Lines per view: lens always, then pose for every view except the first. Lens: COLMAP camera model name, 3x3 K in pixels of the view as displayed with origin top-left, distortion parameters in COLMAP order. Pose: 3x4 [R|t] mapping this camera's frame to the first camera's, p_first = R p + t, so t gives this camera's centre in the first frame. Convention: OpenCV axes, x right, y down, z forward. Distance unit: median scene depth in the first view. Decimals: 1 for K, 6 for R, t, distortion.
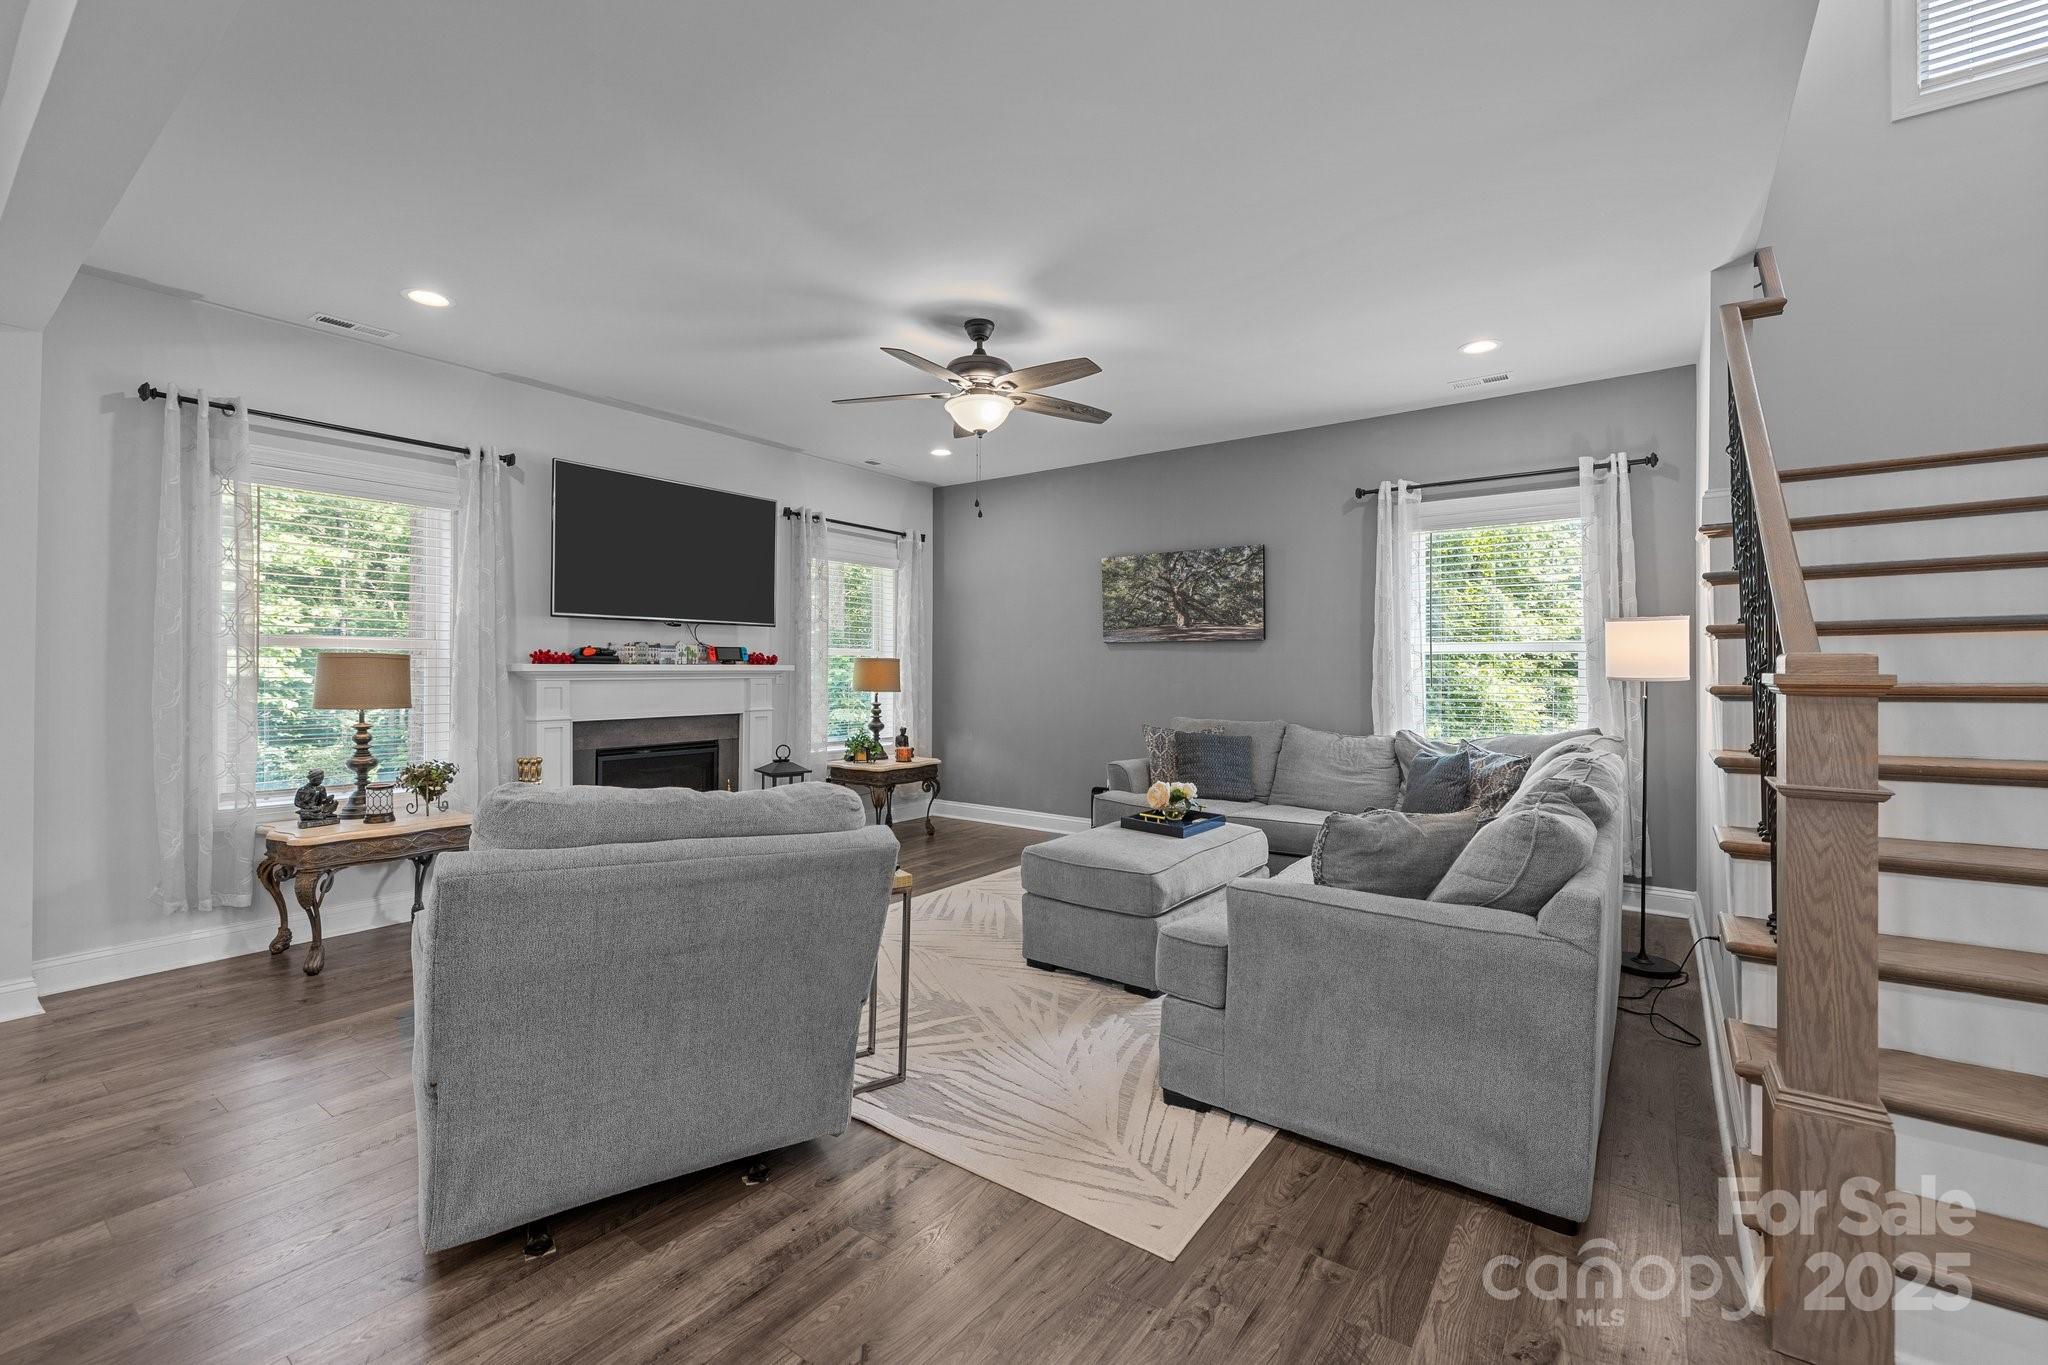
lens RADIAL K [[869.3, 0, 1018.4], [0, 869.3, 661.9], [0, 0, 1]] dist [0.005060, -0.001480]
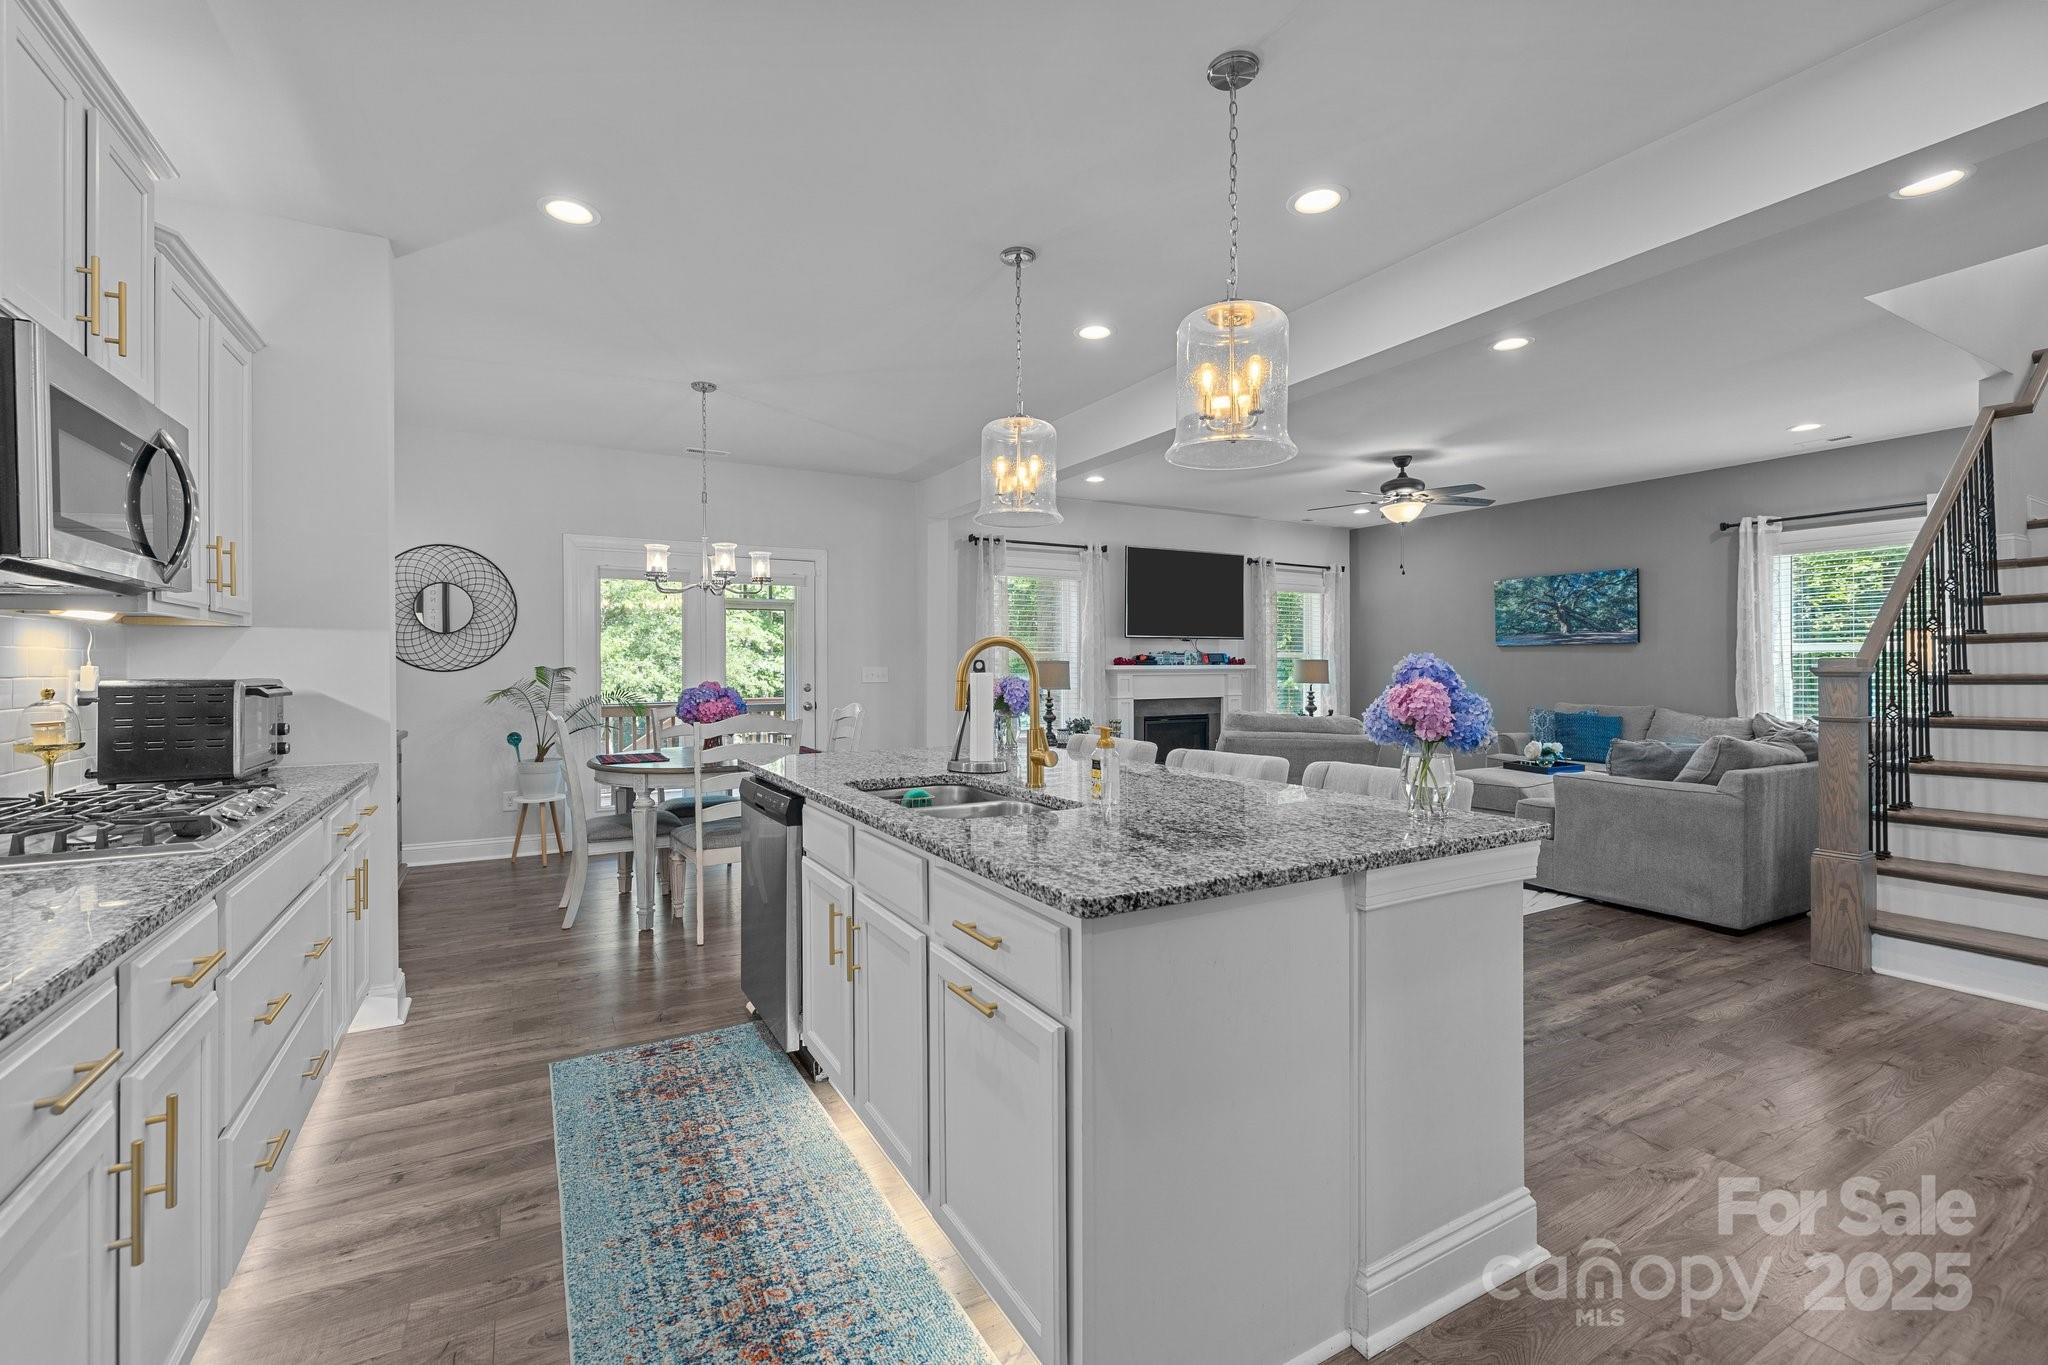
lens RADIAL K [[869.3, 0, 1009.2], [0, 869.3, 668.9], [0, 0, 1]] dist [0.005060, -0.001480]
pose [[0.909255, -0.004798, -0.416213, -0.028596], [0.008845, 0.999930, 0.007796, -0.005671], [0.416146, -0.010770, 0.909234, -0.612598]]
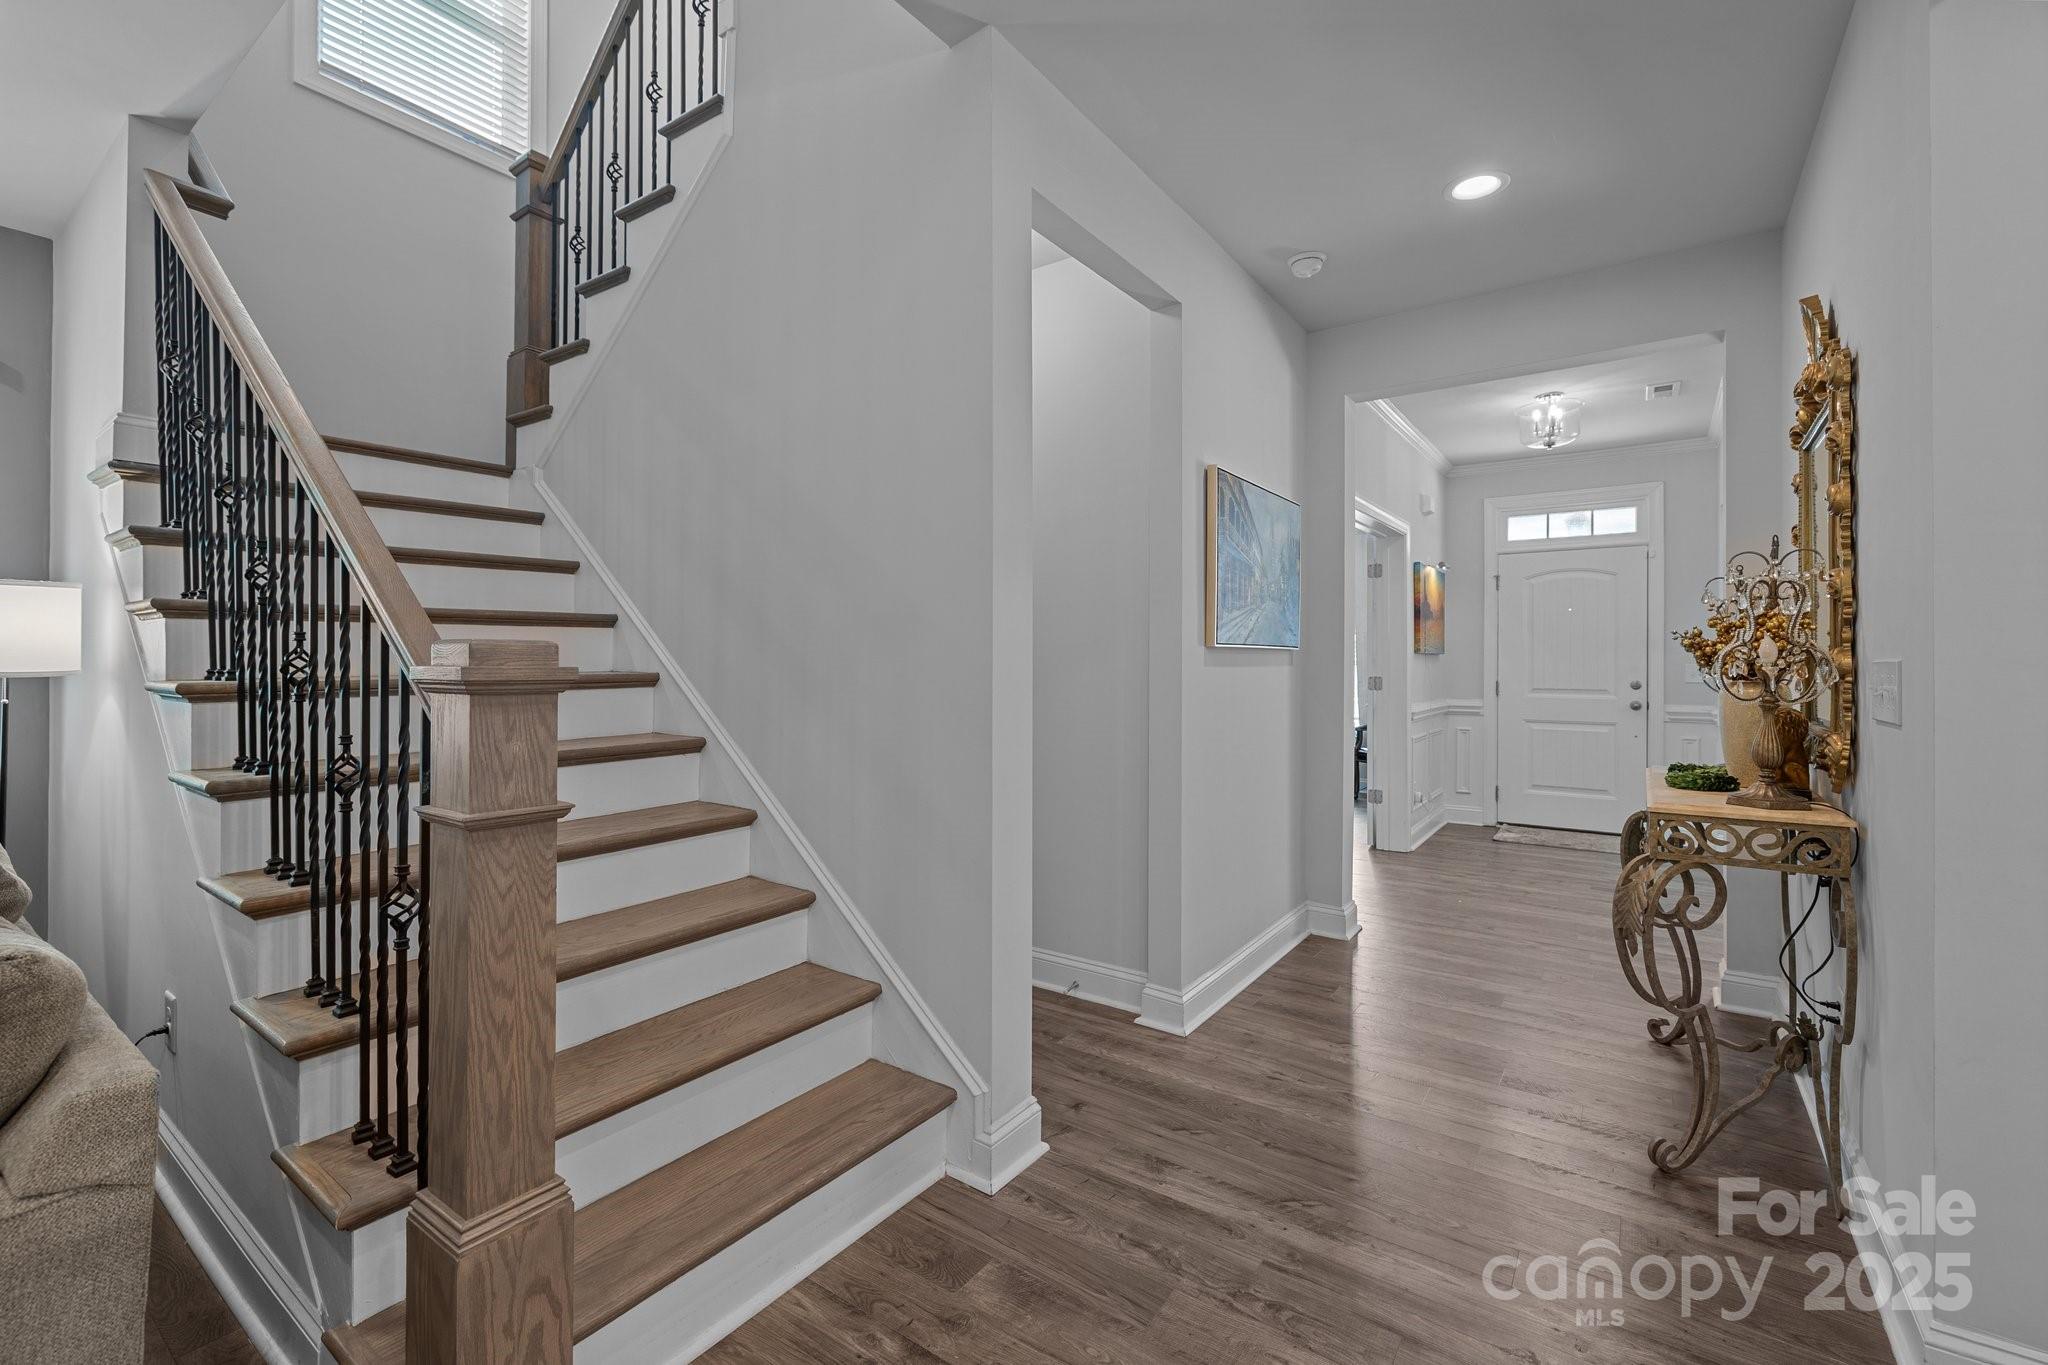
lens RADIAL K [[869.3, 0, 1002.8], [0, 869.3, 664.7], [0, 0, 1]] dist [0.005060, -0.001480]
pose [[0.001442, -0.002769, 0.999995, 0.043178], [-0.010866, 0.999937, 0.002784, 0.001484], [-0.999940, -0.010870, 0.001412, 0.172940]]
